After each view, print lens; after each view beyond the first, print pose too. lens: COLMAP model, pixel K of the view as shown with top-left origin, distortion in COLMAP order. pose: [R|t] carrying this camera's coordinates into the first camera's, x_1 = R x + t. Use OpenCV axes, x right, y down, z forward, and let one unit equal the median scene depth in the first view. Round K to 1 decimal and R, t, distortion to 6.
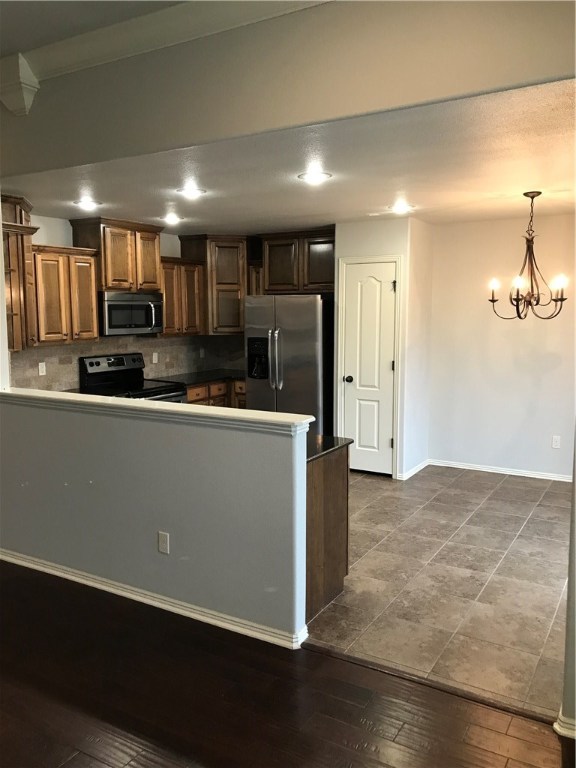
lens RADIAL K [[623.0, 0, 298.0], [0, 623.0, 384.2], [0, 0, 1]] dist [0.044915, -0.057136]
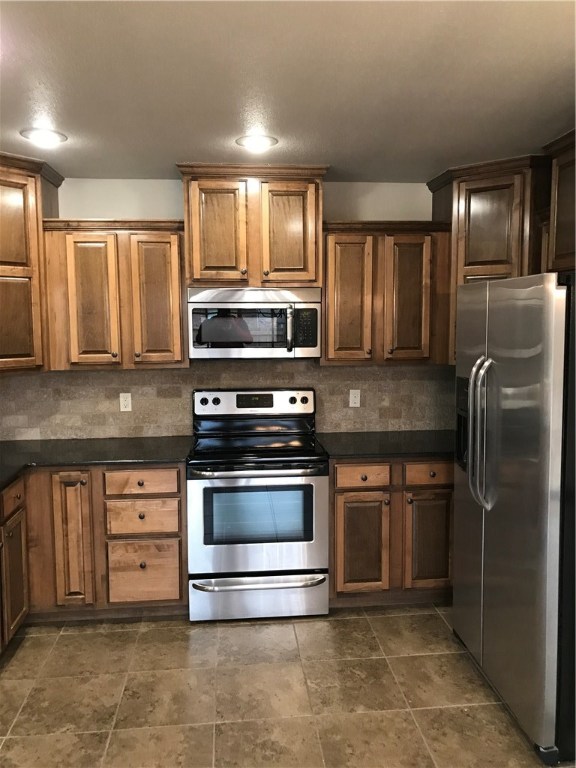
lens RADIAL K [[623.0, 0, 291.1], [0, 623.0, 381.2], [0, 0, 1]] dist [0.044915, -0.057136]
pose [[0.586029, 0.084834, -0.805837, 0.234909], [-0.095838, 0.994780, 0.035028, -0.082406], [0.804603, 0.056703, 0.591100, 0.681599]]
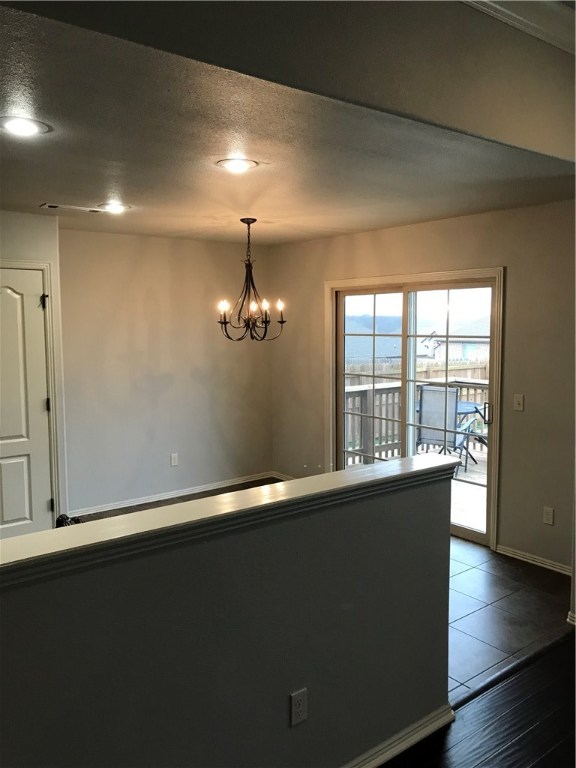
lens RADIAL K [[623.0, 0, 283.8], [0, 623.0, 386.9], [0, 0, 1]] dist [0.044915, -0.057136]
pose [[0.378277, -0.091475, 0.921162, -0.438778], [0.118590, 0.991695, 0.049780, -0.054559], [-0.918065, 0.090410, 0.385983, 0.424994]]
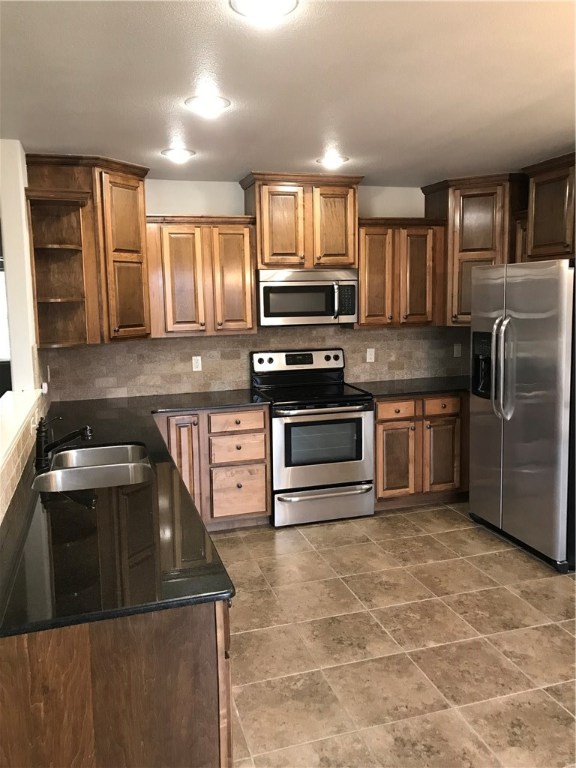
lens RADIAL K [[623.0, 0, 289.1], [0, 623.0, 377.8], [0, 0, 1]] dist [0.044915, -0.057136]
pose [[0.732250, 0.079157, -0.676420, 0.239006], [-0.066126, 0.996793, 0.045064, -0.047828], [0.677818, 0.011731, 0.735136, 0.427386]]
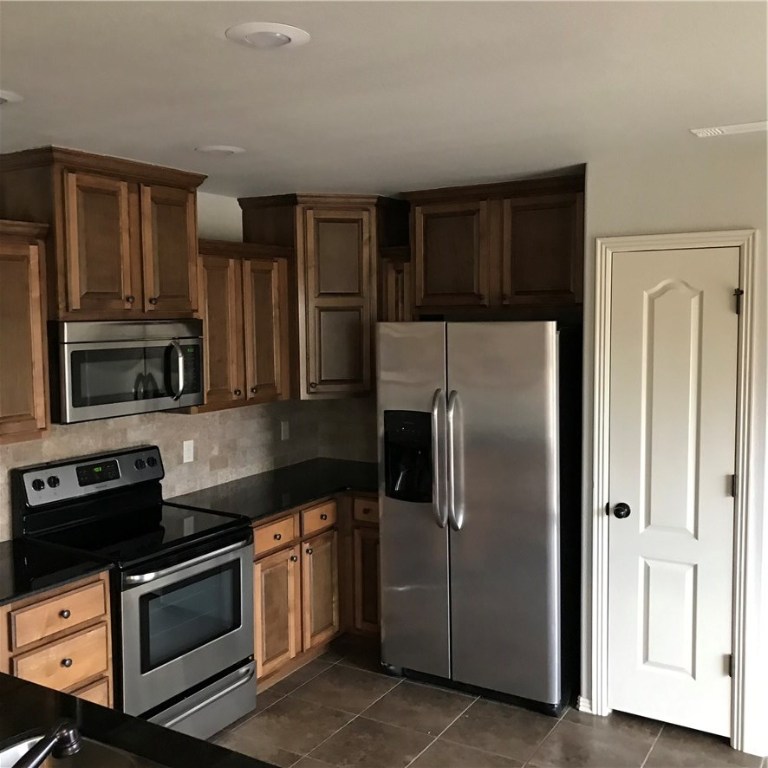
lens RADIAL K [[839.6, 0, 387.5], [0, 839.6, 374.0], [0, 0, 1]] dist [0.041051, 0.000000]
pose [[0.999802, -0.006568, -0.018758, -0.072400], [0.005671, 0.998858, -0.047444, -0.078566], [0.019048, 0.047328, 0.998698, 0.403503]]
